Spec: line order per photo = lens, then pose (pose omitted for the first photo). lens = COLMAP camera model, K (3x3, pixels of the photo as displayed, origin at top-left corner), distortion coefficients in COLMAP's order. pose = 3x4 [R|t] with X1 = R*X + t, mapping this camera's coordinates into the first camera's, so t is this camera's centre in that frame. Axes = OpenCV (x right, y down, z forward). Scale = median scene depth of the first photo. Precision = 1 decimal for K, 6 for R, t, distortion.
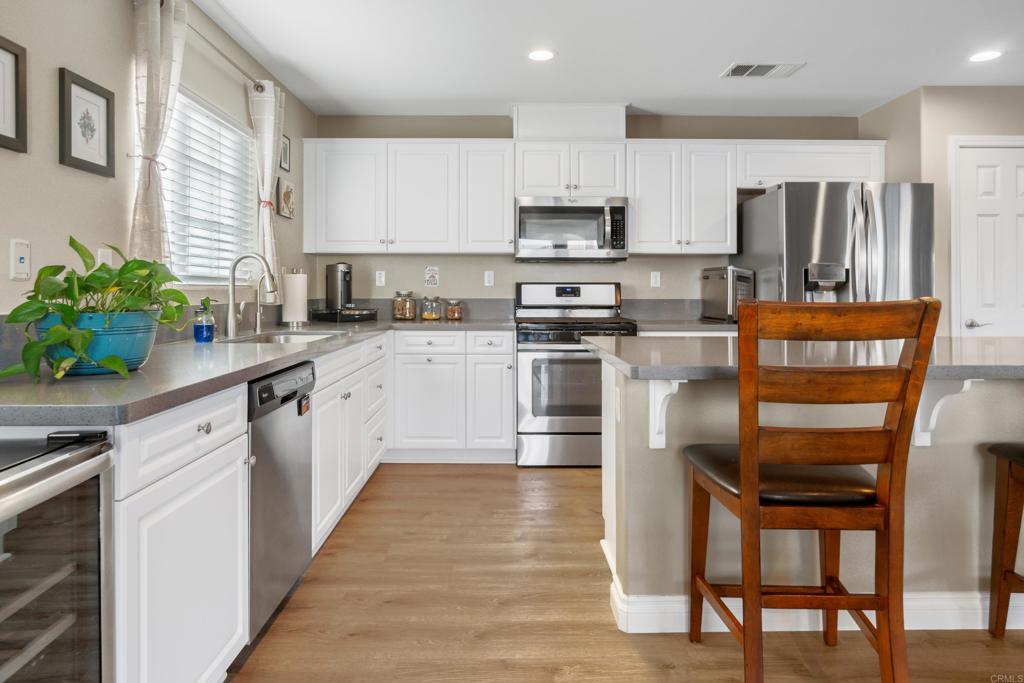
lens RADIAL K [[600.9, 0, 510.1], [0, 600.9, 287.0], [0, 0, 1]] dist [-0.000190, 0.000005]
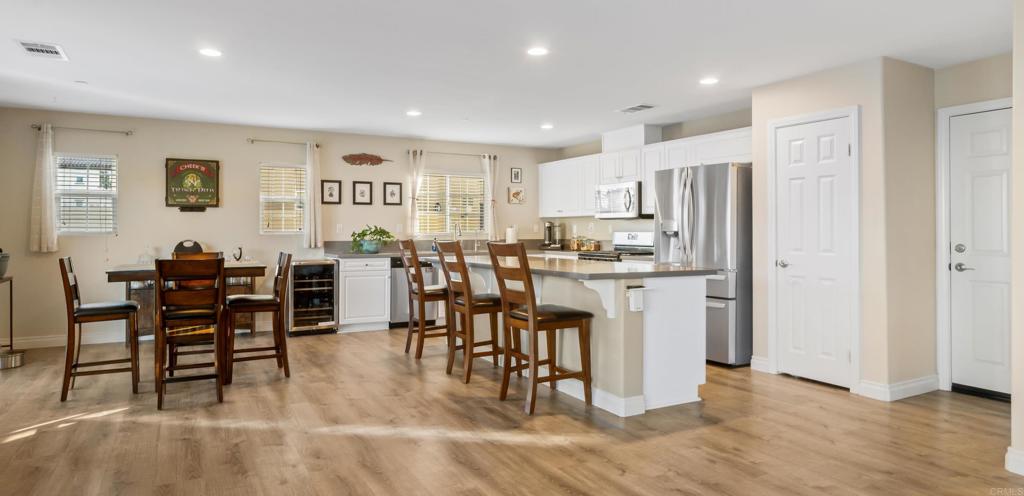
lens RADIAL K [[604.6, 0, 510.6], [0, 604.6, 228.1], [0, 0, 1]] dist [-0.000944, -0.000203]
pose [[0.487782, -0.004823, -0.872952, 1.611587], [0.000382, 0.999986, -0.005311, -0.008758], [0.872965, 0.002257, 0.487777, -0.141932]]
